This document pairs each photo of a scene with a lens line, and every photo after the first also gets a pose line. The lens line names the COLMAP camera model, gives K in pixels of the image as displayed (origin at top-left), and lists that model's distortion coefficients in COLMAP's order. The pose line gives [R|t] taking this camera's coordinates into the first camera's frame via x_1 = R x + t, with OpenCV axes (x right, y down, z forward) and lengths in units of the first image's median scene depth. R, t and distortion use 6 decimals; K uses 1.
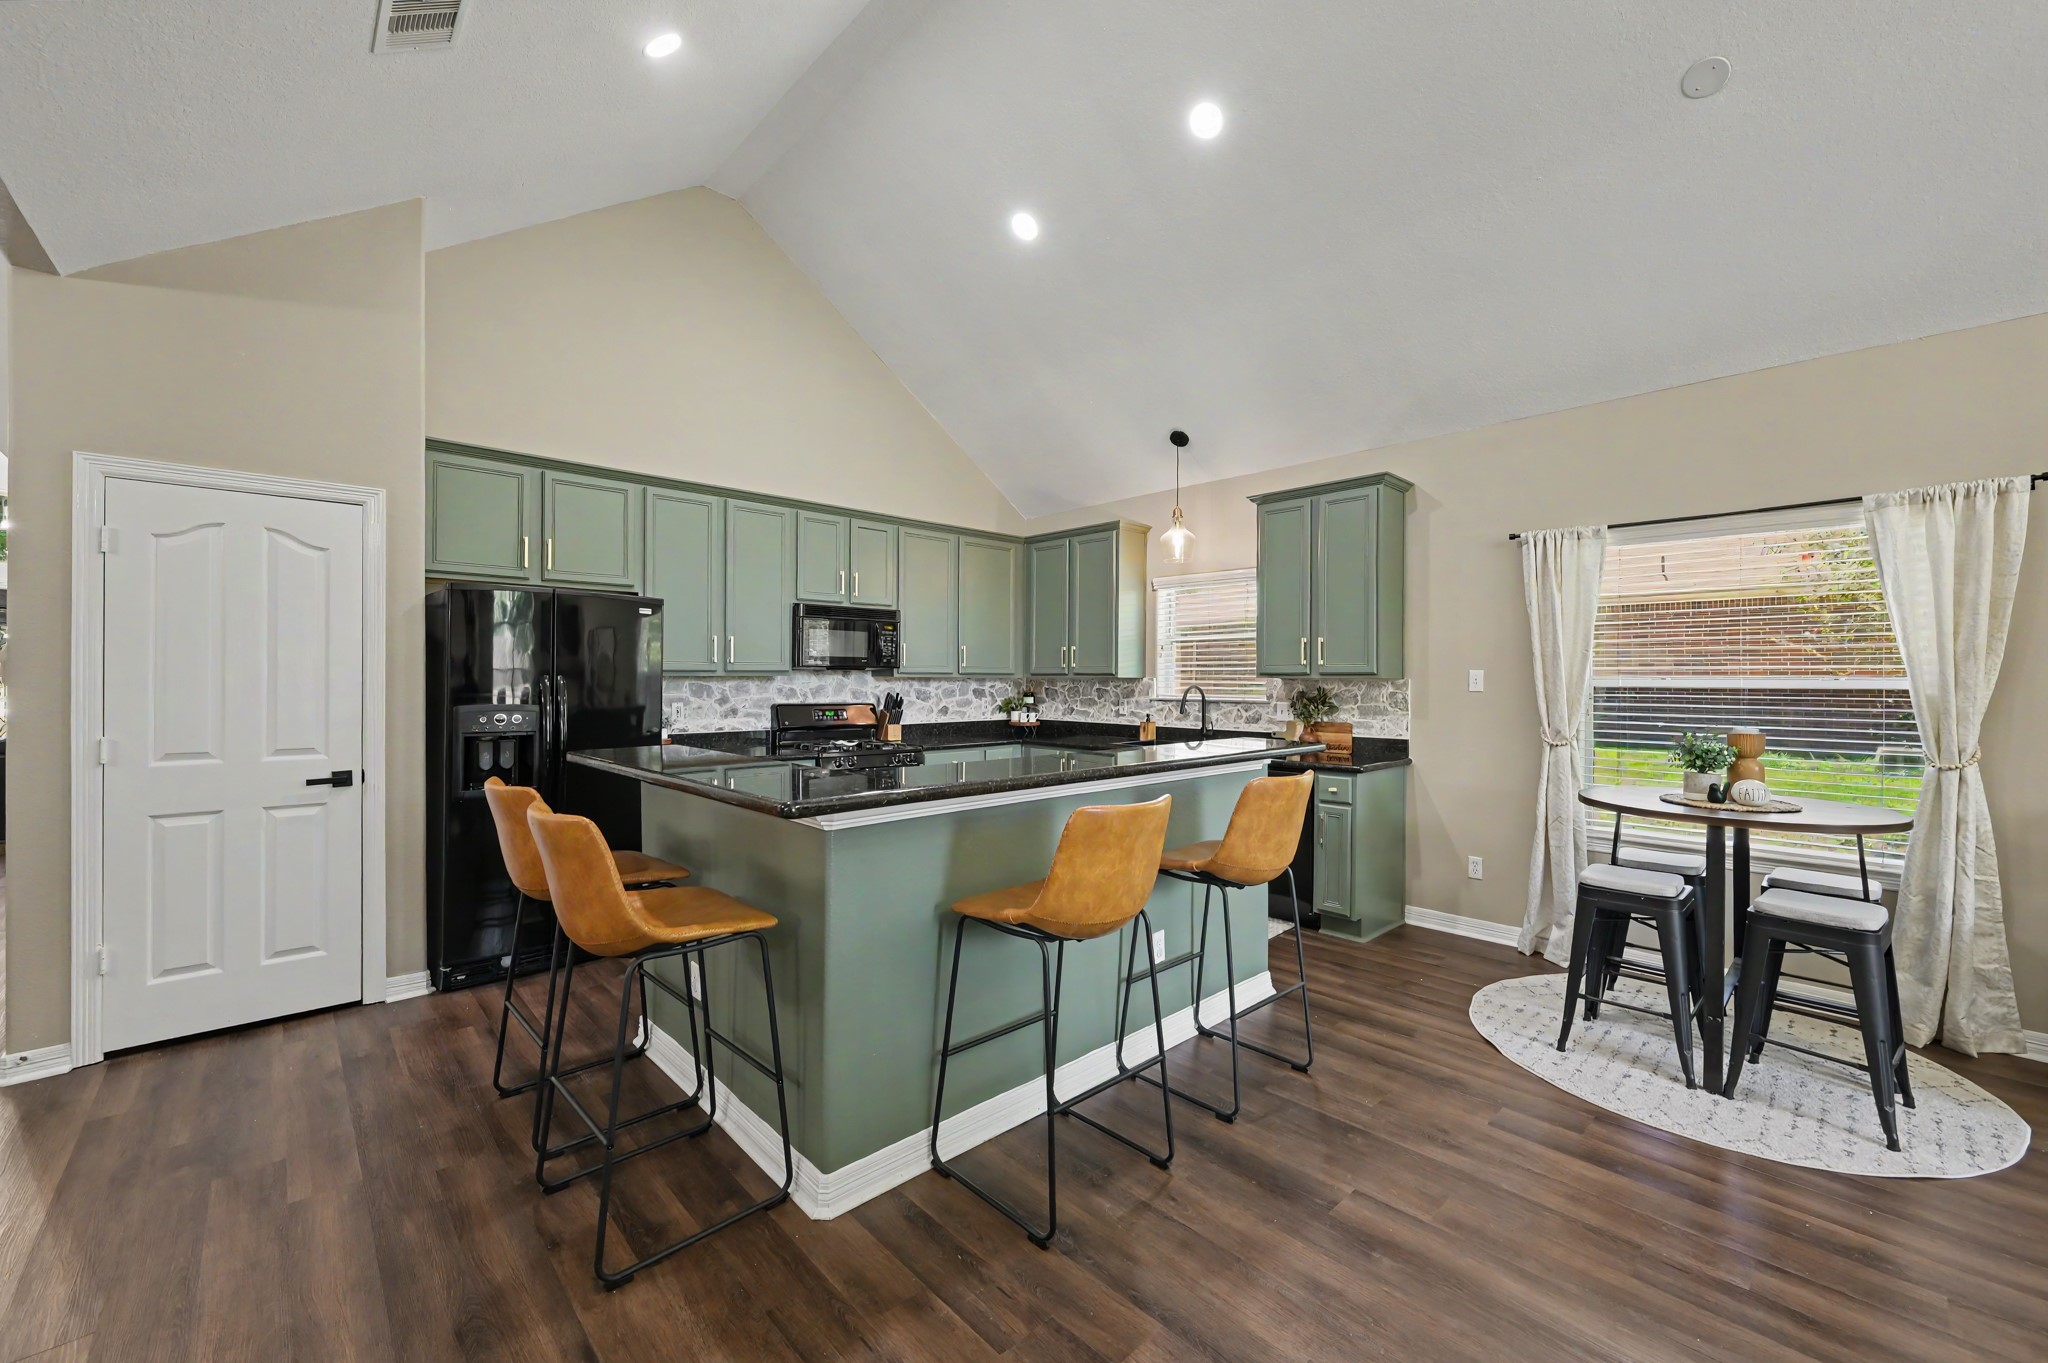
lens RADIAL K [[815.6, 0, 1024.0], [0, 815.6, 681.5], [0, 0, 1]] dist [0.000183, 0.000002]
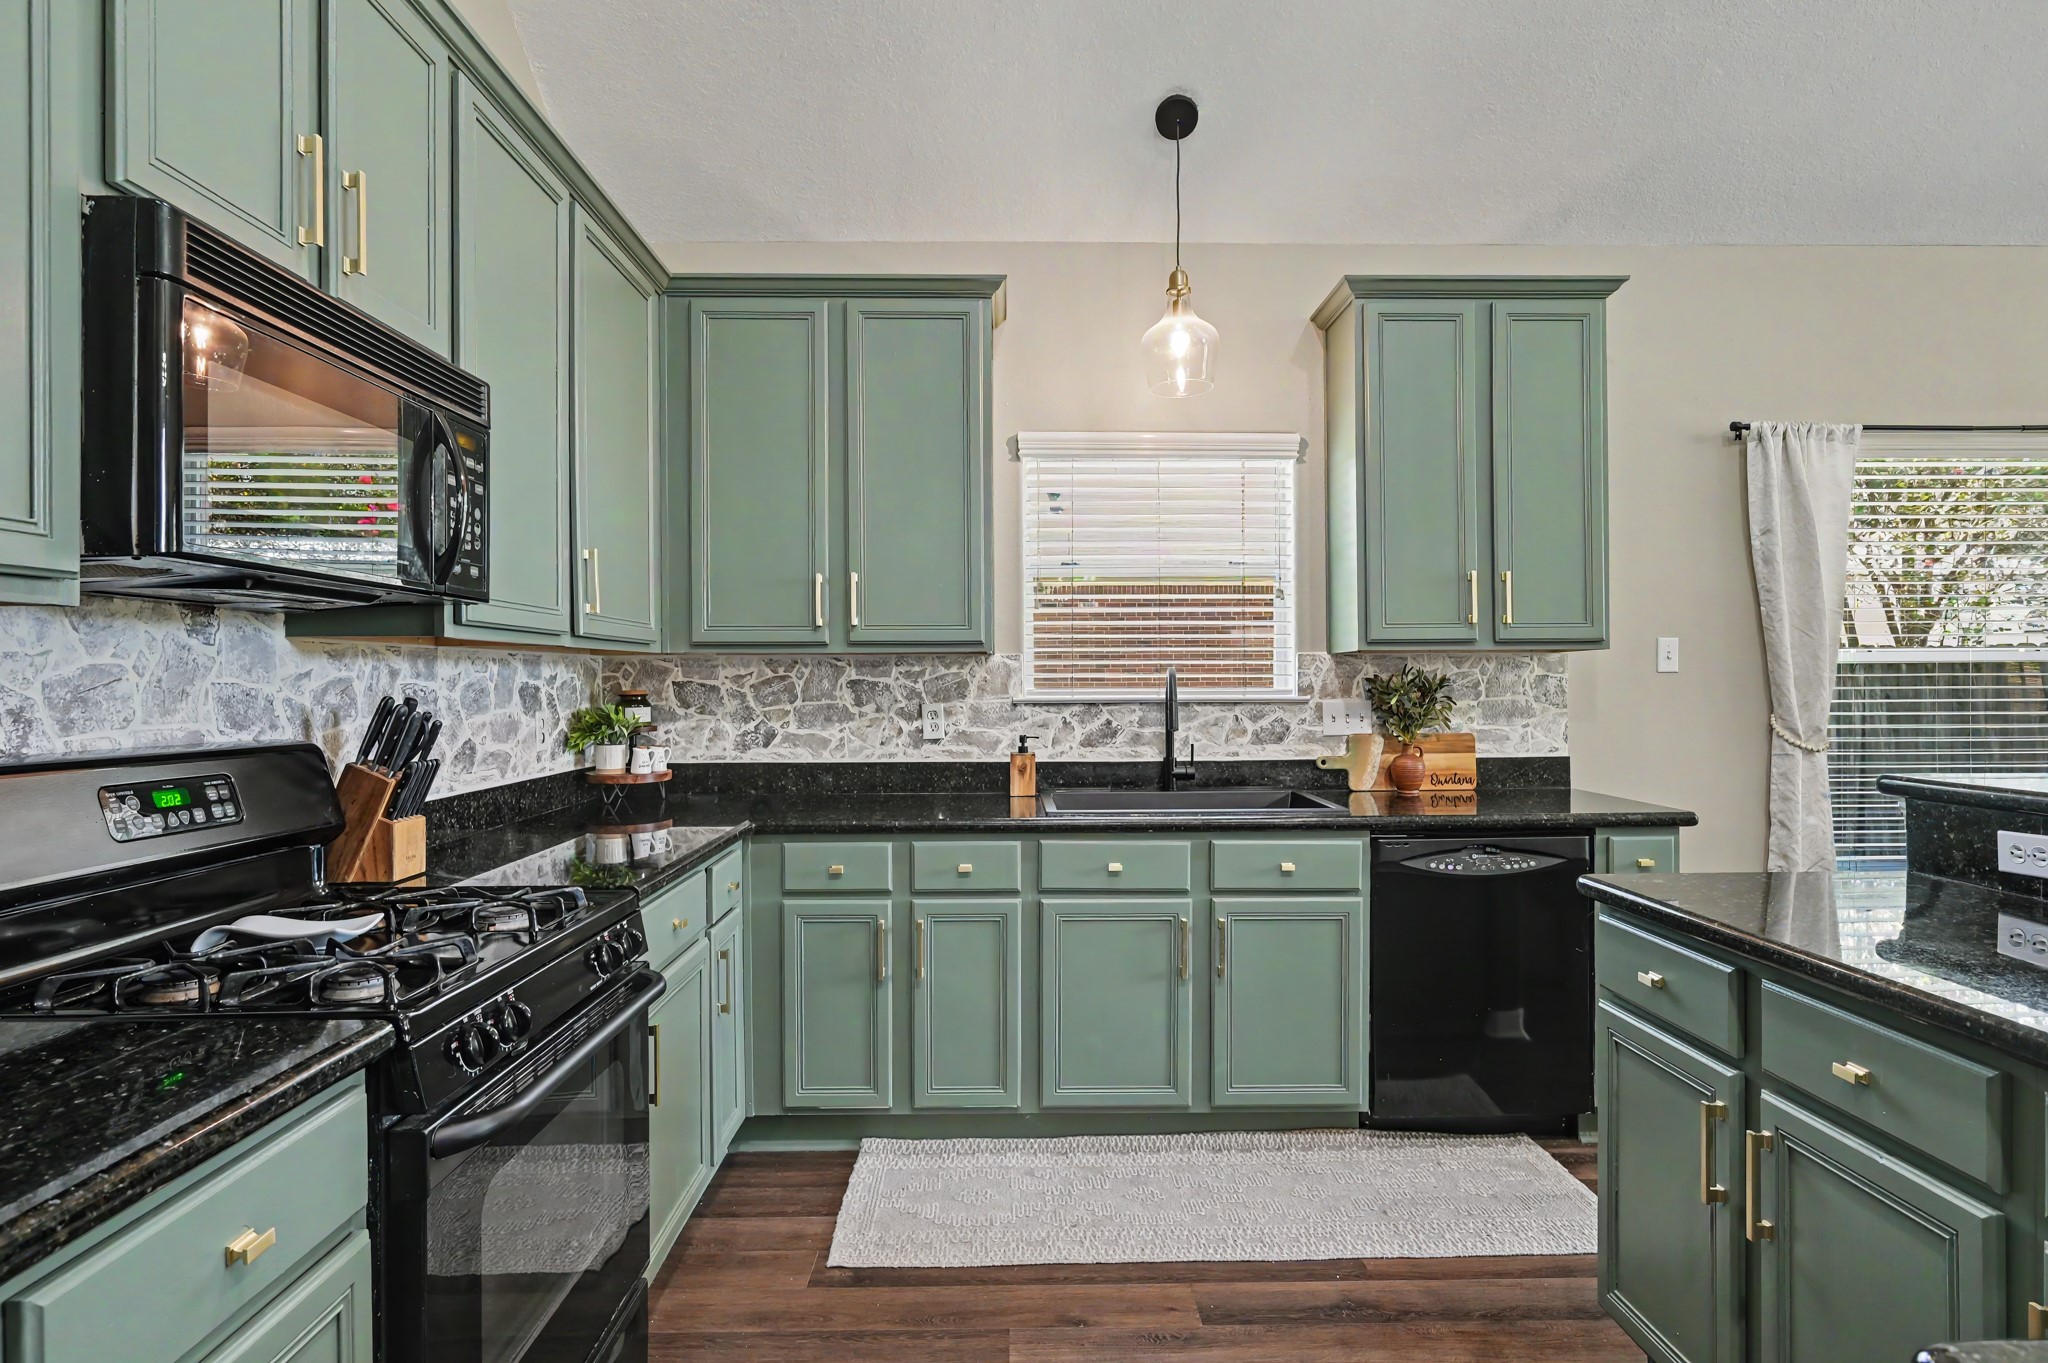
lens RADIAL K [[1078.4, 0, 1024.0], [0, 1078.4, 681.5], [0, 0, 1]] dist [-0.001315, -0.000353]
pose [[0.670211, -0.008197, 0.742125, -0.317311], [0.009952, 0.999948, 0.002057, 0.010681], [-0.742104, 0.006007, 0.670258, 0.683612]]
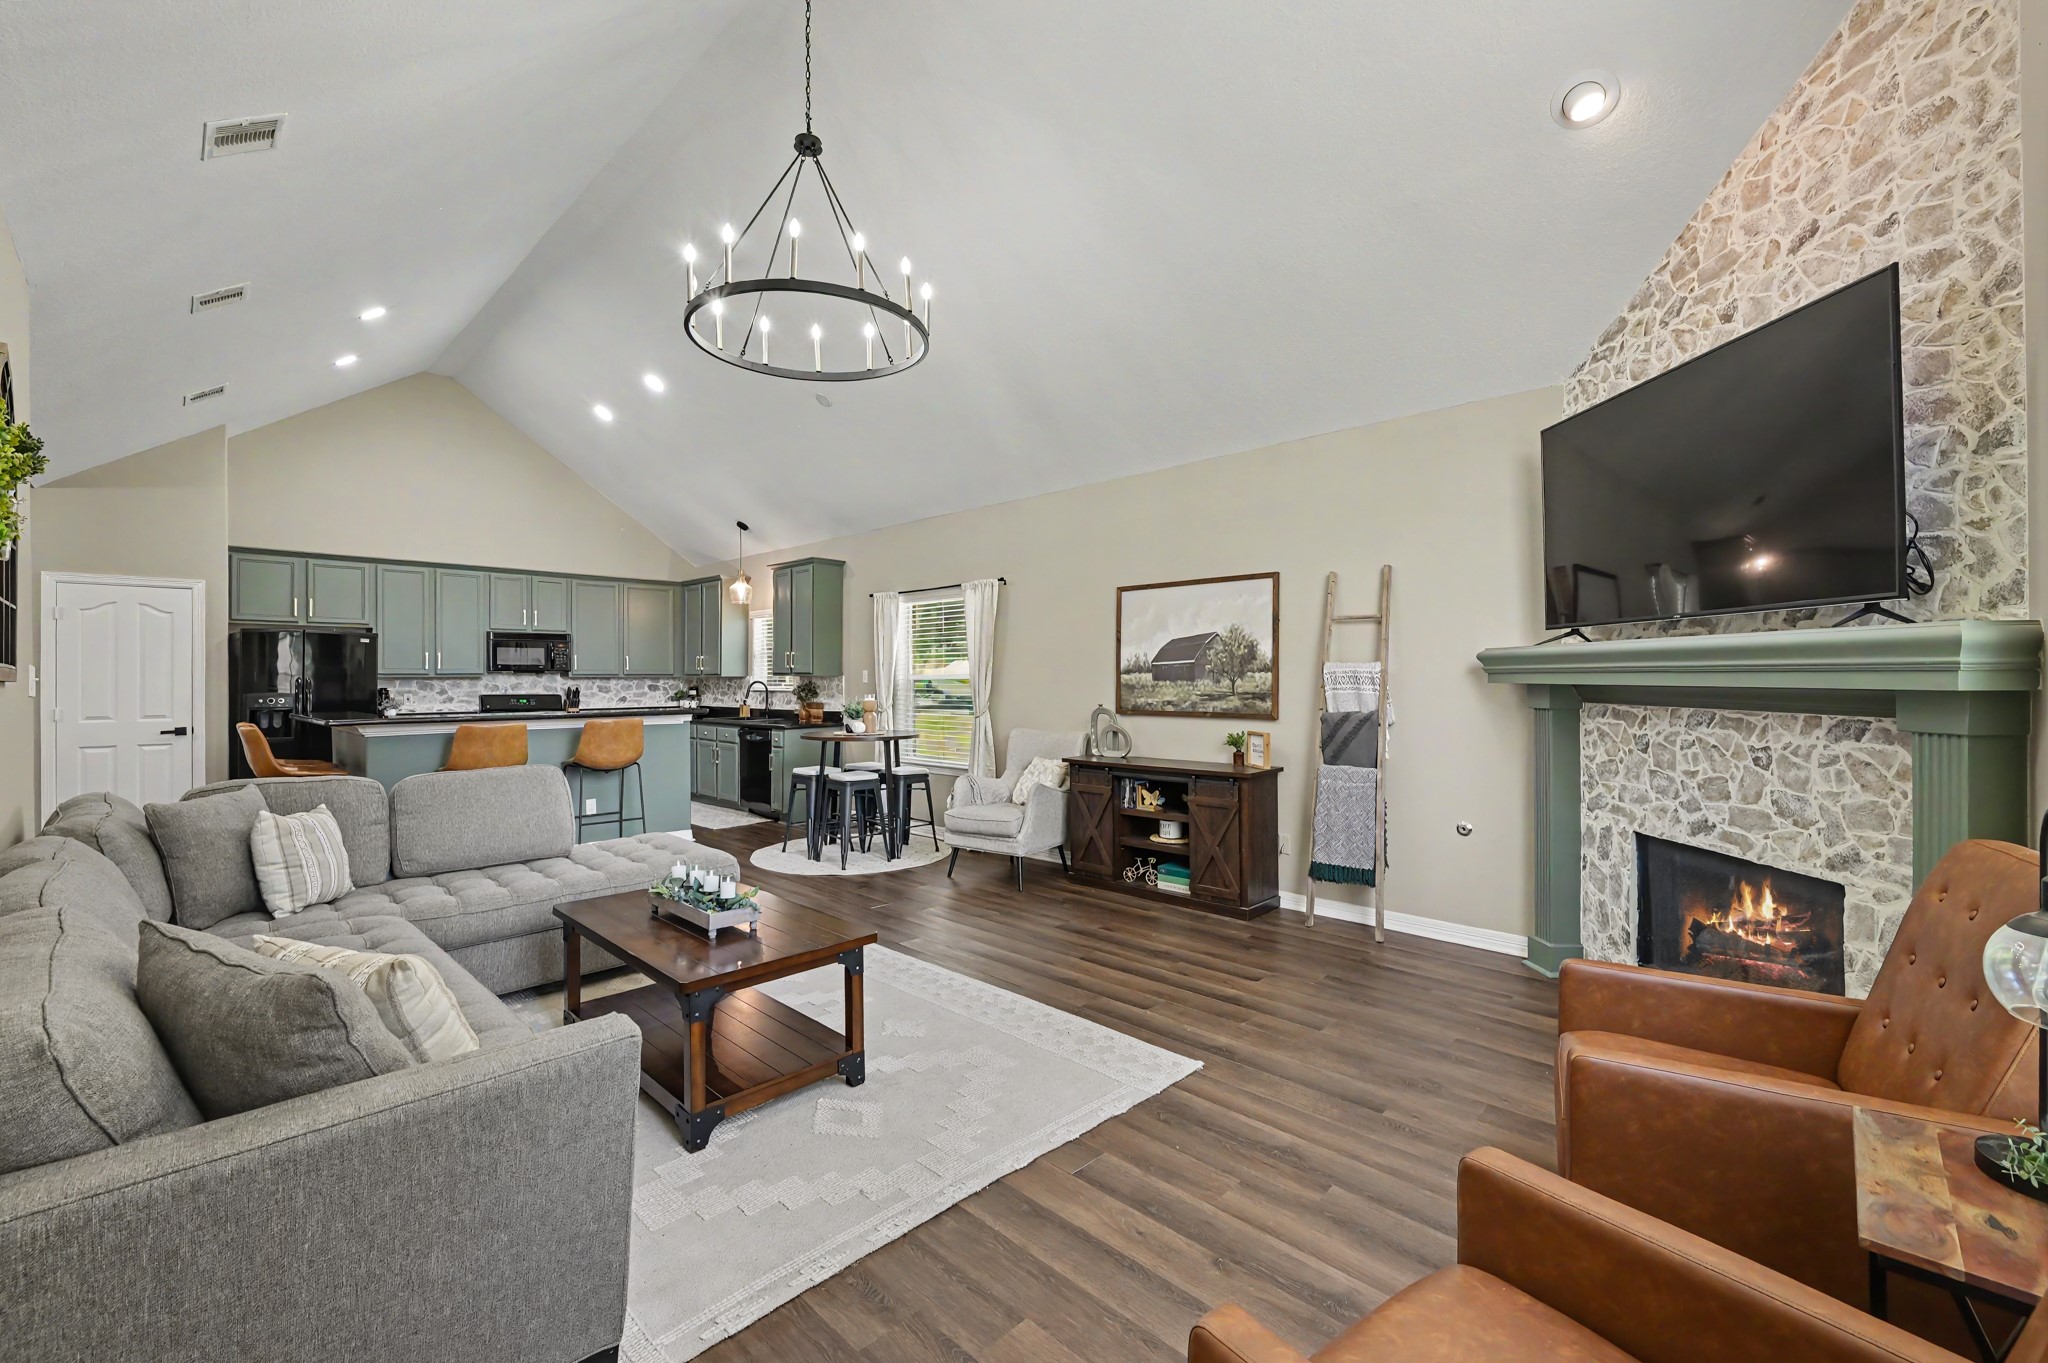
lens RADIAL K [[854.4, 0, 1024.0], [0, 854.4, 681.5], [0, 0, 1]] dist [0.001132, 0.000139]
pose [[0.998846, -0.007135, 0.047499, 0.676565], [0.007161, 0.999974, -0.000383, 0.010530], [-0.047495, 0.000723, 0.998871, -0.711387]]
